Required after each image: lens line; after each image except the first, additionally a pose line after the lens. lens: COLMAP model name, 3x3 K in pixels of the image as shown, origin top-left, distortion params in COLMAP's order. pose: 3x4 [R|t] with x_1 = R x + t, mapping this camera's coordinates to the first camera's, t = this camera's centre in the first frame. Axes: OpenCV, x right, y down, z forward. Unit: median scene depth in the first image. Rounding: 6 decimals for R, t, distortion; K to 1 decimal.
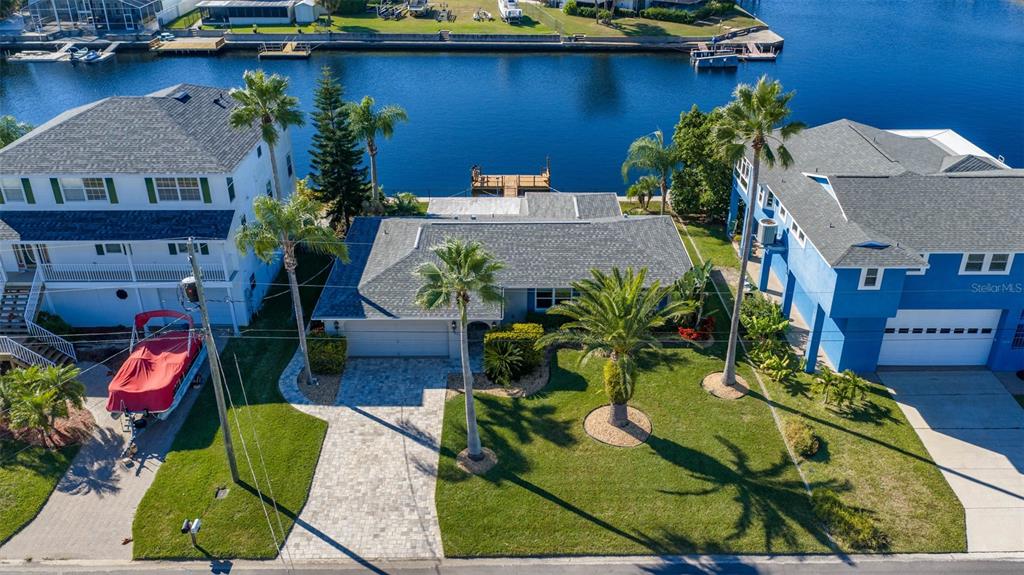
lens RADIAL K [[847.7, 0, 529.6], [0, 847.7, 288.4], [0, 0, 1]] dist [0.034900, -0.062318]
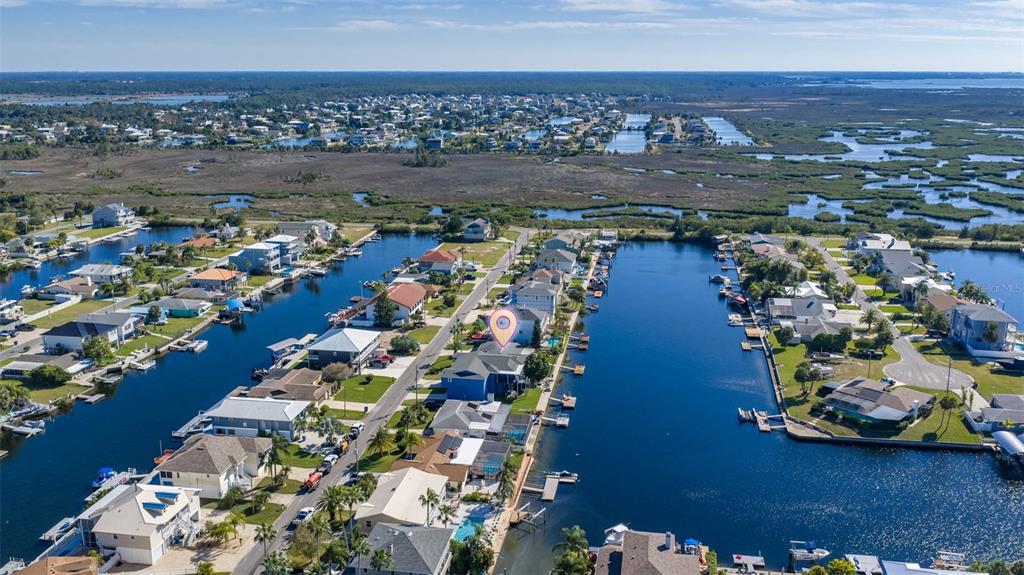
lens RADIAL K [[847.7, 0, 529.6], [0, 847.7, 288.4], [0, 0, 1]] dist [0.034900, -0.062318]
pose [[-0.172817, 0.247075, -0.953461, 3.989365], [-0.449185, 0.841730, 0.299537, -1.664922], [0.876566, 0.480045, -0.034483, 0.943972]]
